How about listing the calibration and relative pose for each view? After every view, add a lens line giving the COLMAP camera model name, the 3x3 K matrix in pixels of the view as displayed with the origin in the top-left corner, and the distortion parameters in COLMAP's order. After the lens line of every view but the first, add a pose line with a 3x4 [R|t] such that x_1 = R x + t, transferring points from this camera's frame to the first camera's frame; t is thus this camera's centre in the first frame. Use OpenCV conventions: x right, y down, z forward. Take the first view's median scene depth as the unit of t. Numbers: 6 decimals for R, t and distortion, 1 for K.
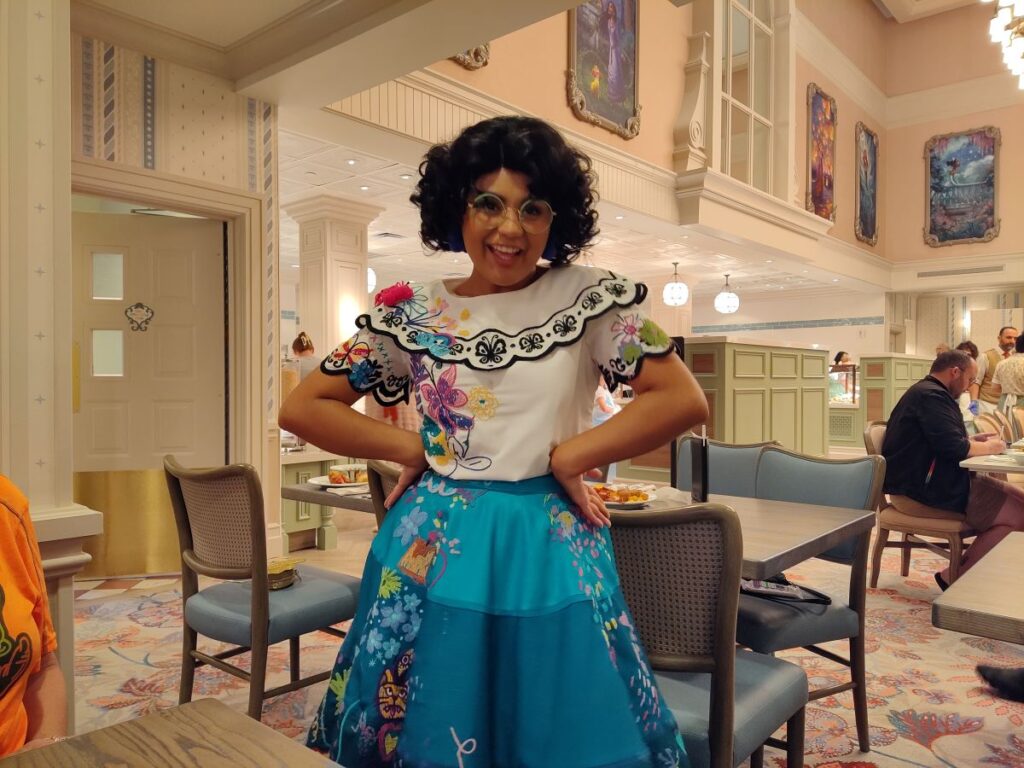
lens RADIAL K [[776.5, 0, 518.0], [0, 776.5, 397.9], [0, 0, 1]] dist [0.039290, -0.049570]
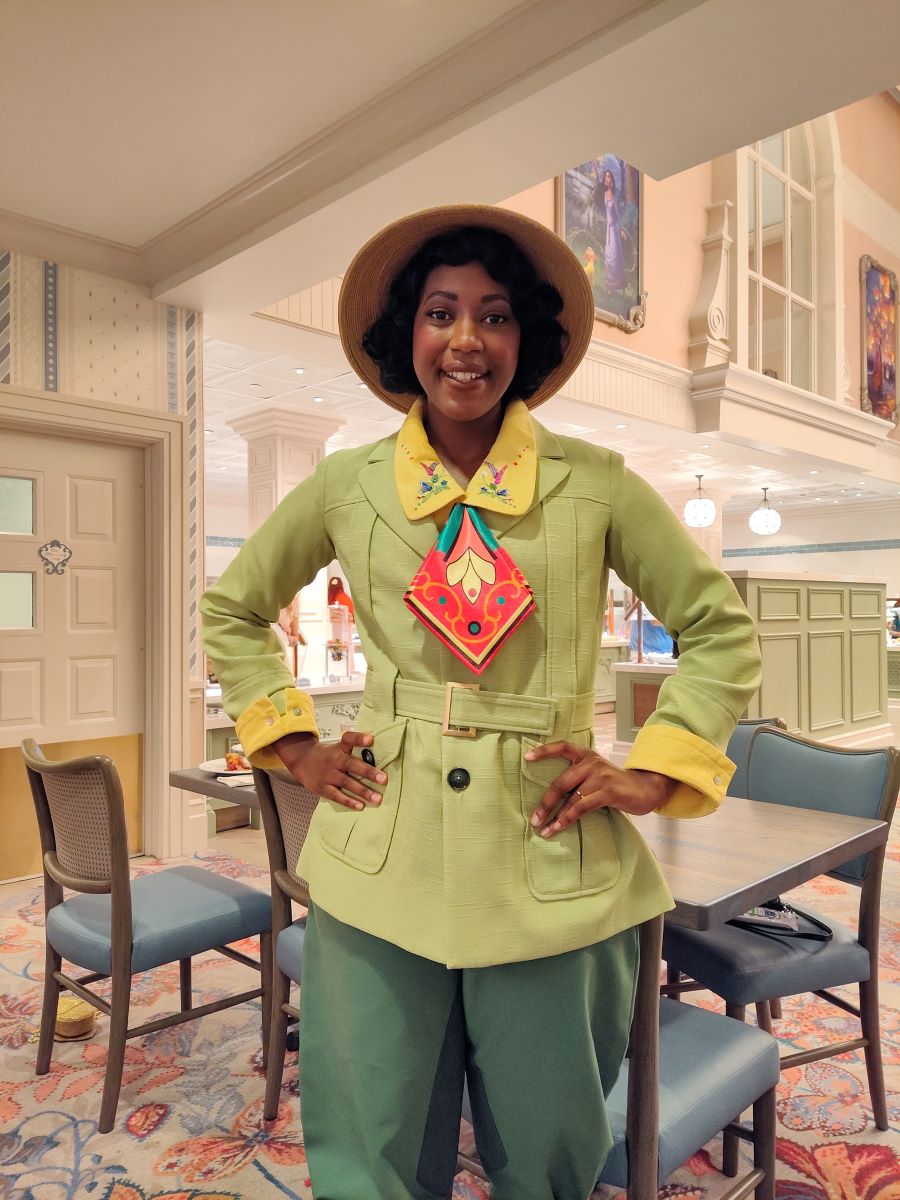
lens RADIAL K [[909.9, 0, 455.0], [0, 909.9, 613.0], [0, 0, 1]] dist [0.039290, -0.049570]
pose [[0.996557, -0.005227, -0.082742, 0.031673], [0.003724, 0.999825, -0.018312, -0.014391], [0.082823, 0.017941, 0.996403, 0.015739]]
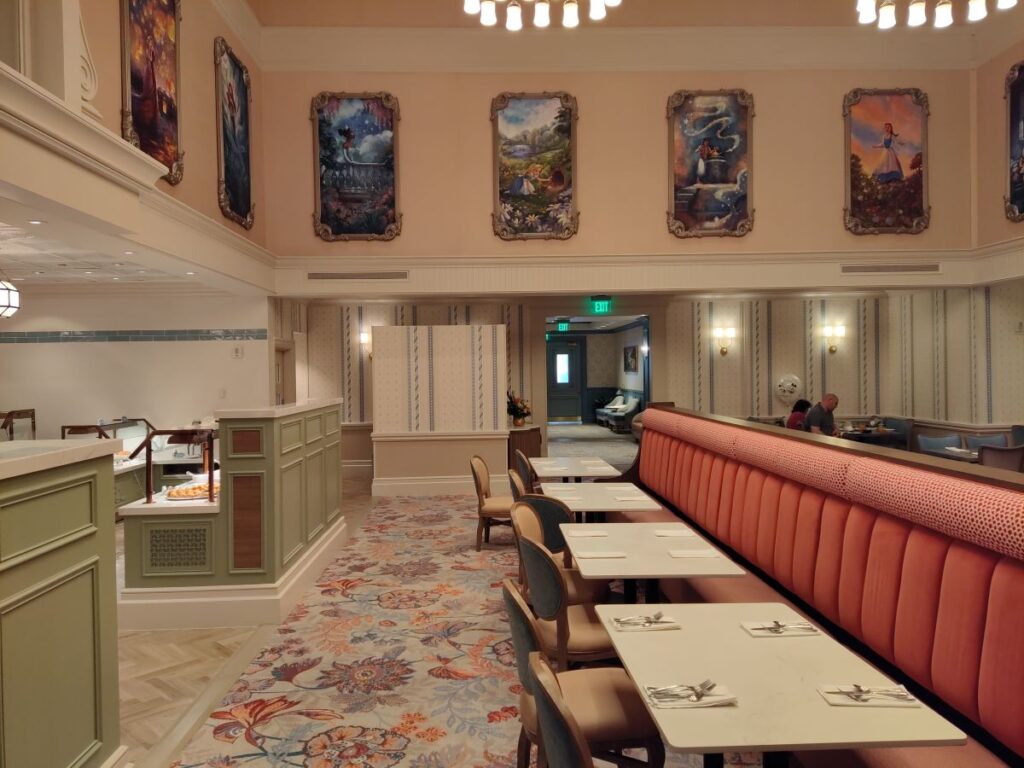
lens RADIAL K [[709.6, 0, 509.2], [0, 709.6, 382.3], [0, 0, 1]] dist [0.039285, -0.072788]
pose [[0.731193, -0.025176, 0.681706, 0.298967], [0.027299, 0.999598, 0.007636, -0.089457], [-0.681624, 0.013027, 0.731587, 0.601638]]
